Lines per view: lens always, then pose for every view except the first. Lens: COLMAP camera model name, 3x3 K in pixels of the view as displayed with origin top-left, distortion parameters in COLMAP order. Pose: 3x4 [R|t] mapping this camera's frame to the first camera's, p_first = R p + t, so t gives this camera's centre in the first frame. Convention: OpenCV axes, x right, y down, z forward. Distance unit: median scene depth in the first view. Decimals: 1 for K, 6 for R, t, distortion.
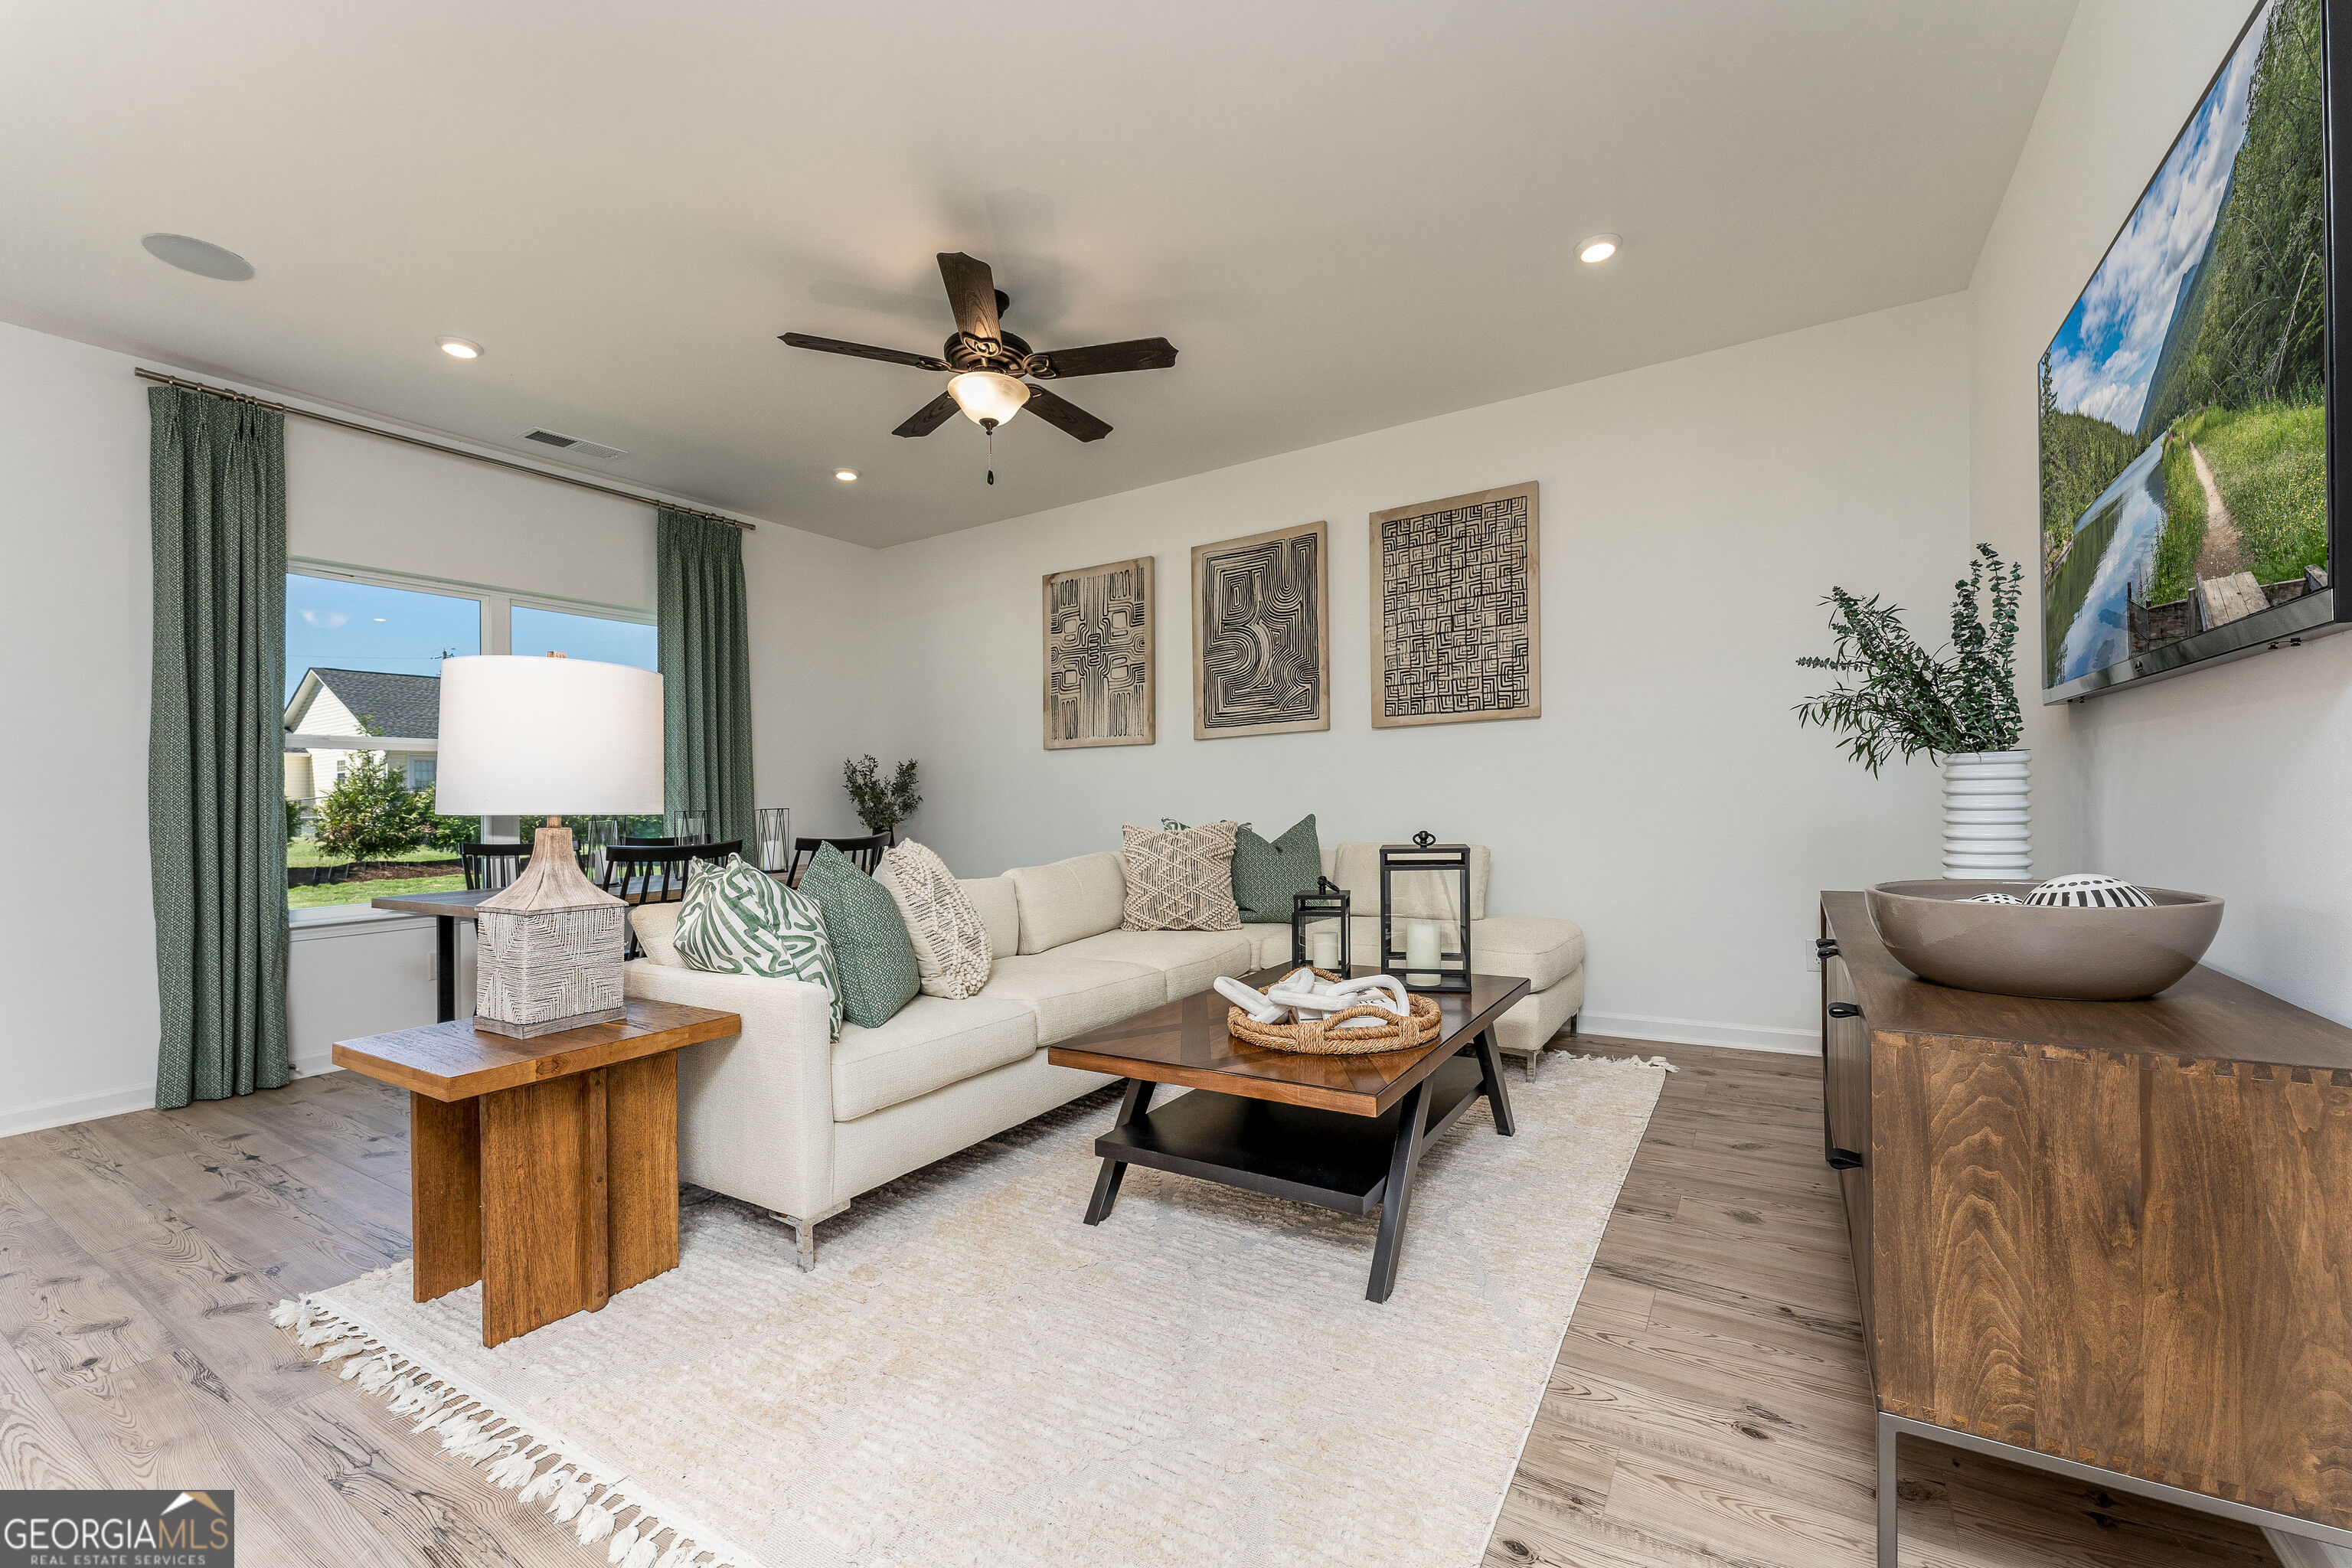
lens RADIAL K [[959.3, 0, 1181.8], [0, 959.3, 789.0], [0, 0, 1]] dist [0.001073, -0.000437]
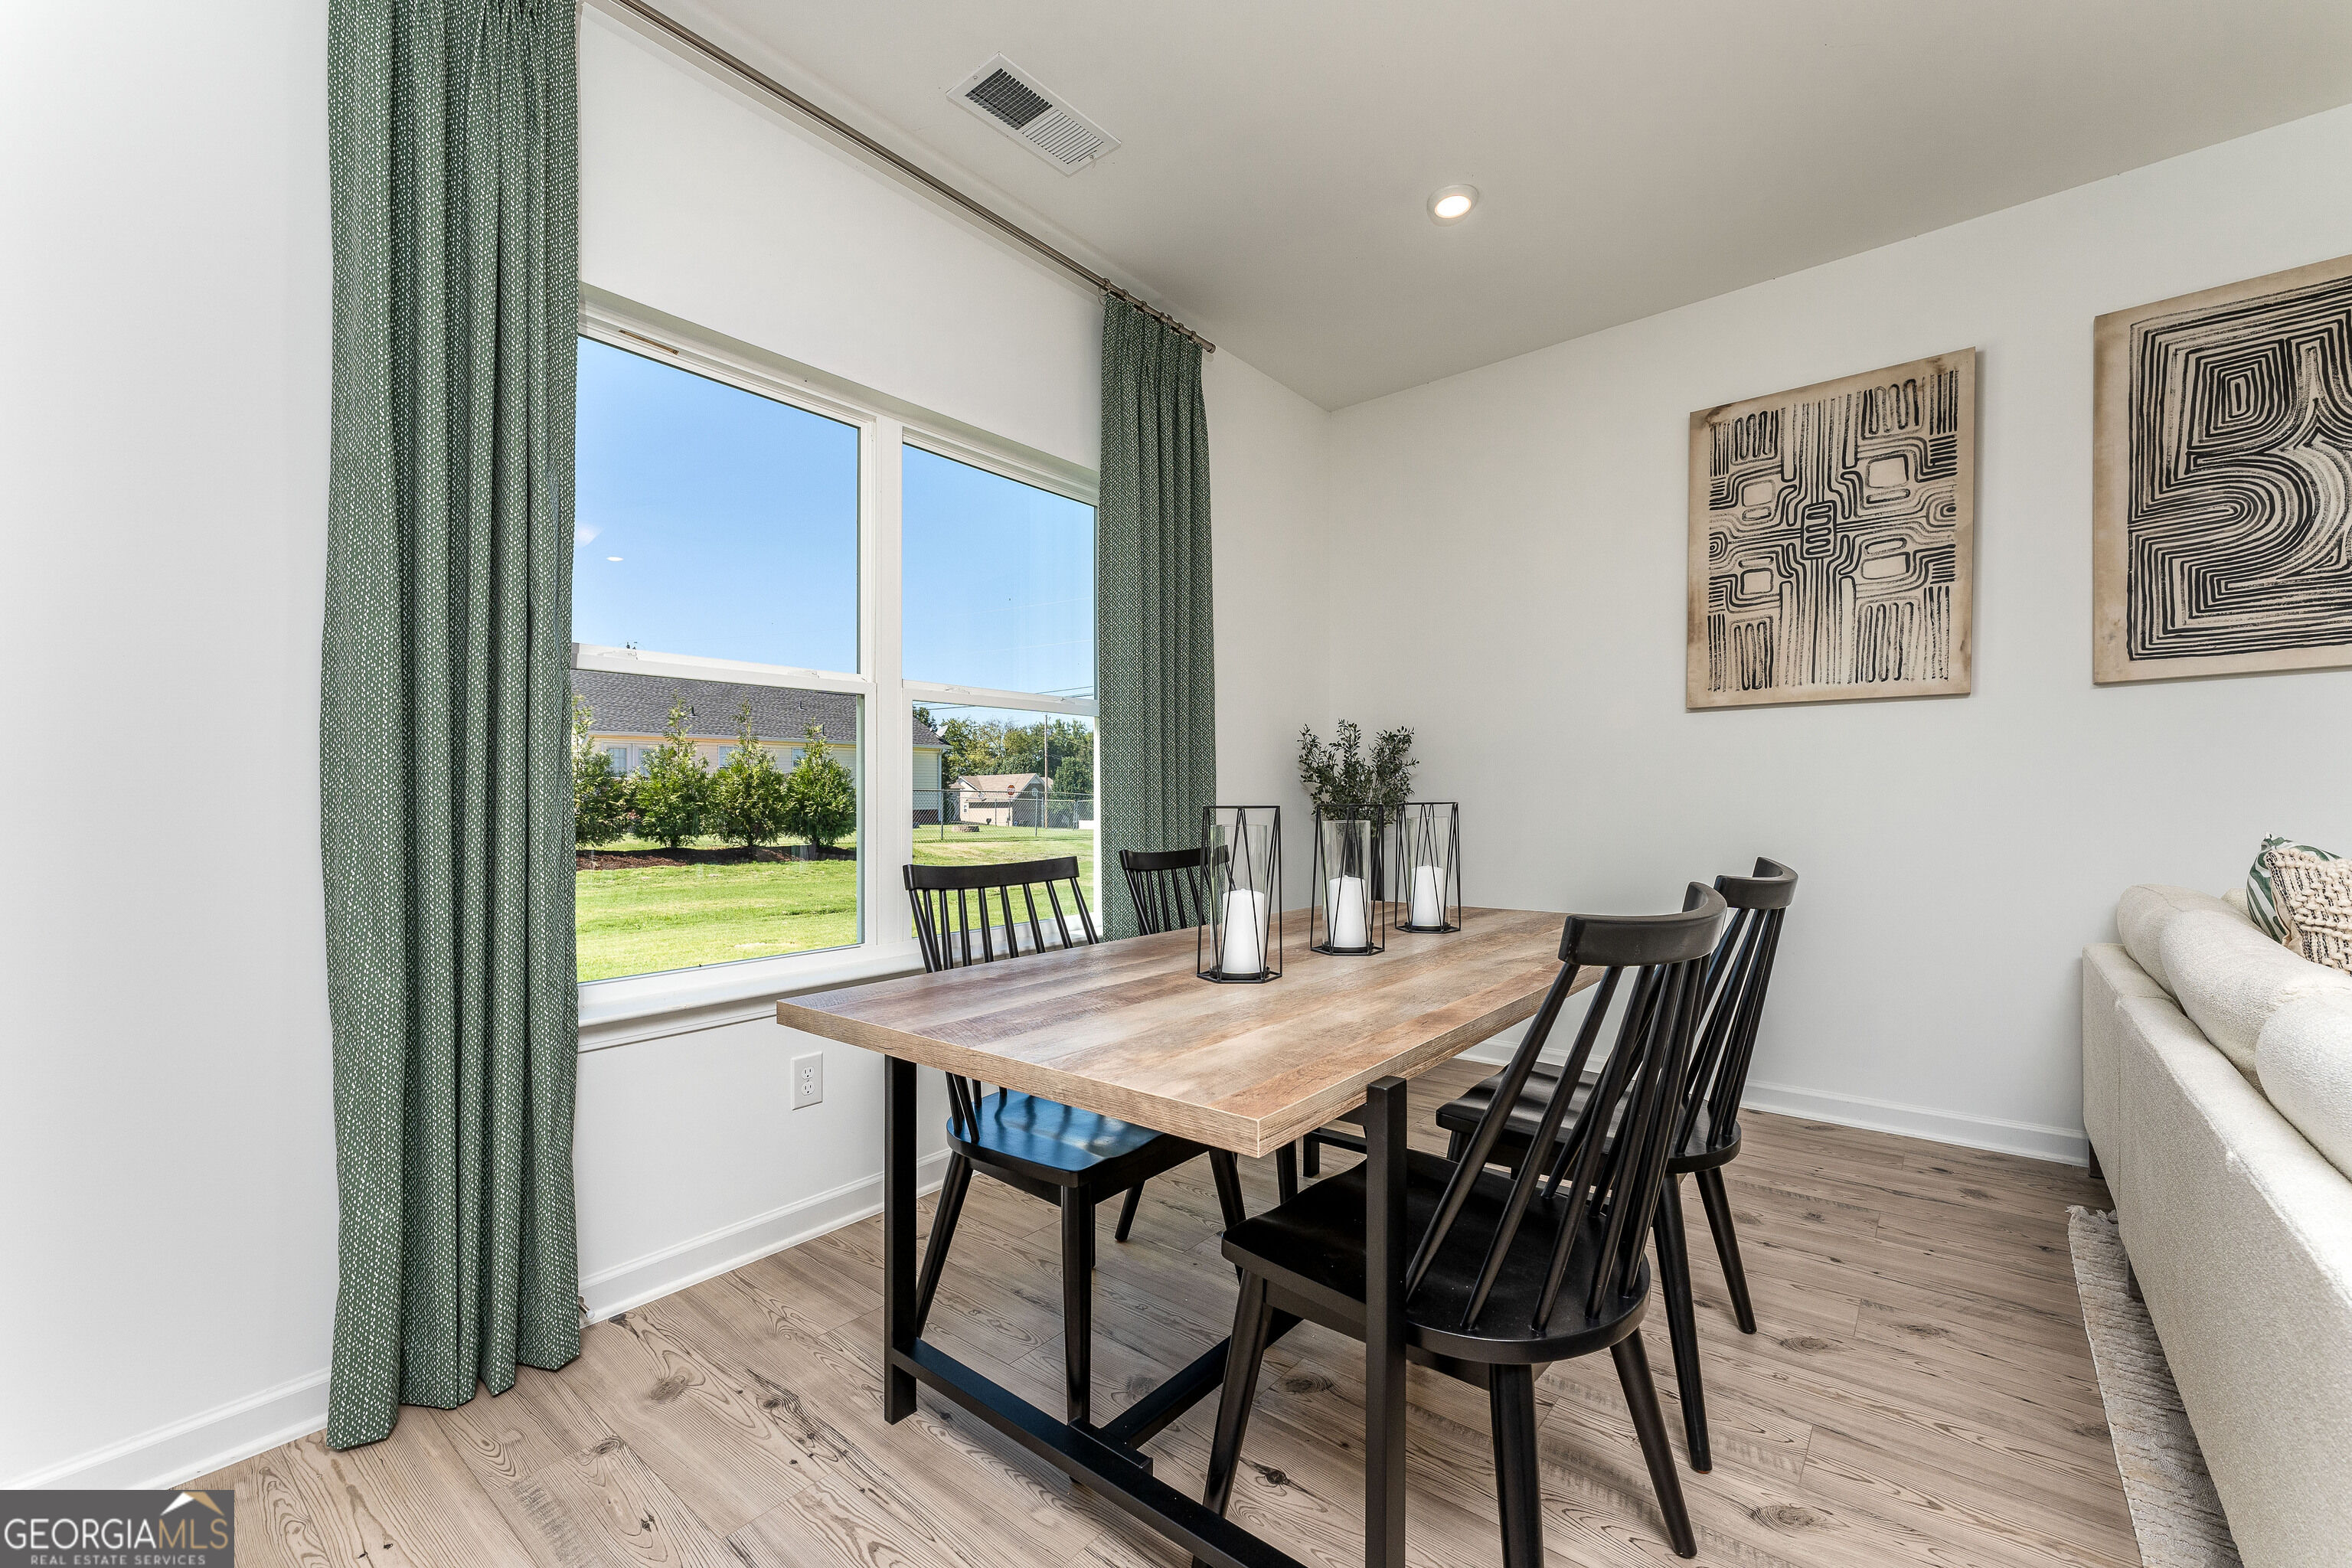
lens RADIAL K [[959.3, 0, 1169.4], [0, 959.3, 794.6], [0, 0, 1]] dist [0.001073, -0.000437]
pose [[0.991014, 0.014791, -0.132939, -0.407666], [-0.013591, 0.999858, 0.009929, 0.011019], [0.133068, -0.008033, 0.991074, 0.398566]]
